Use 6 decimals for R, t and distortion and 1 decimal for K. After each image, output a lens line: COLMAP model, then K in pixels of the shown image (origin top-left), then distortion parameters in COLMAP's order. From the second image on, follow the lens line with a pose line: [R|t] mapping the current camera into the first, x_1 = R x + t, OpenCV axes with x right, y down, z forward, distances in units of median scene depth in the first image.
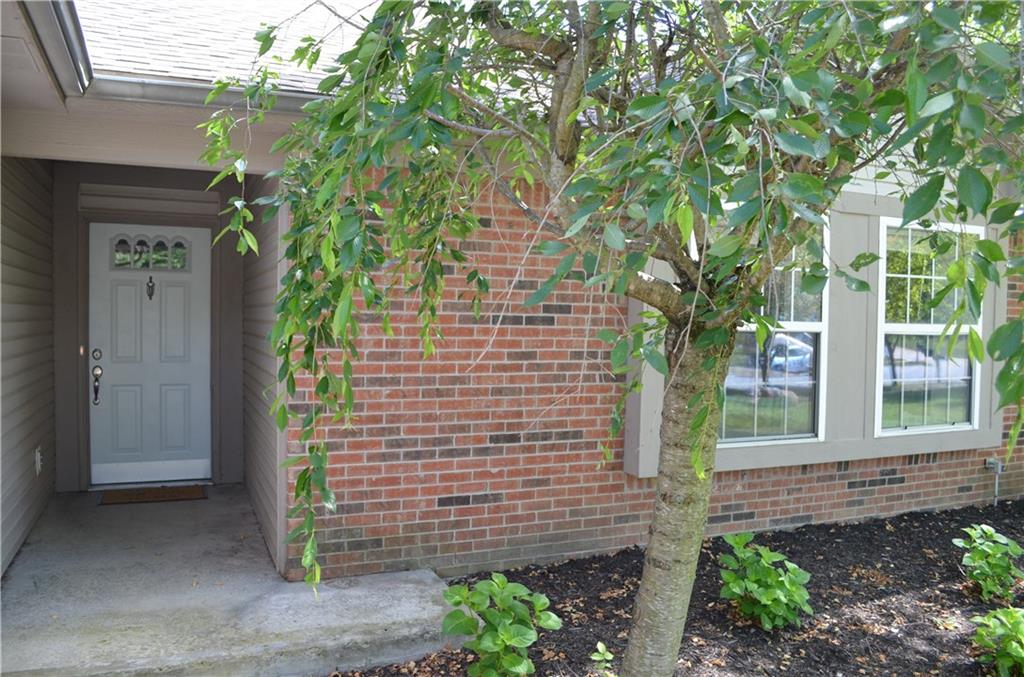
lens RADIAL K [[810.4, 0, 514.1], [0, 810.4, 350.6], [0, 0, 1]] dist [-0.076233, -0.000011]
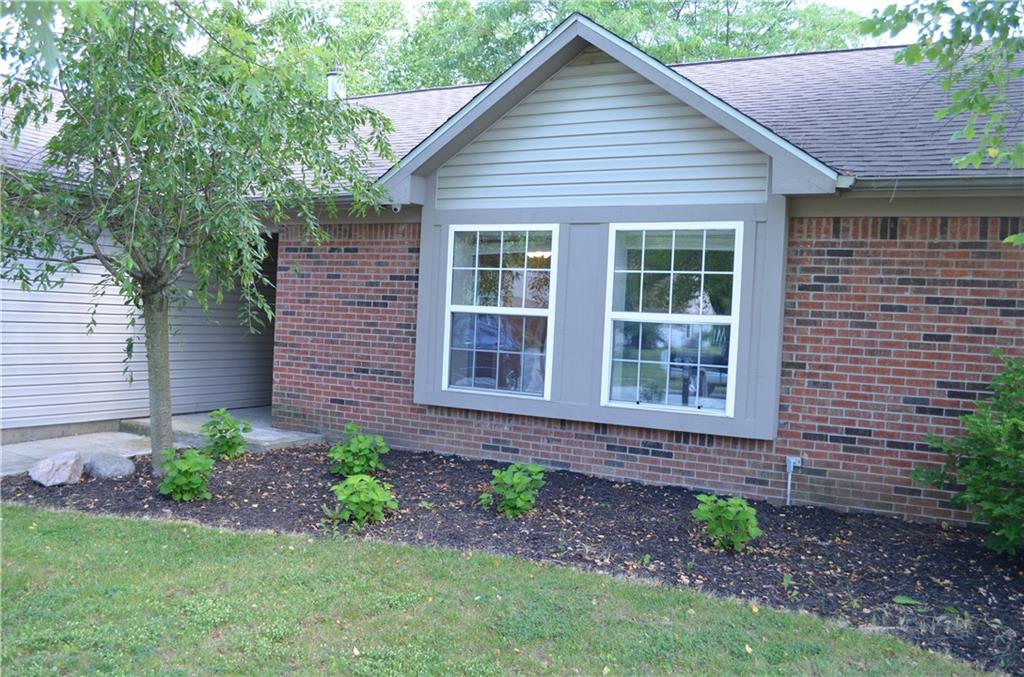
lens RADIAL K [[870.4, 0, 512.0], [0, 870.4, 338.5], [0, 0, 1]] dist [-0.095858, -0.000914]
pose [[0.608041, 0.033942, -0.793180, 1.661092], [-0.066456, 0.997755, -0.008249, 0.031631], [0.791120, 0.057727, 0.608931, 0.098090]]
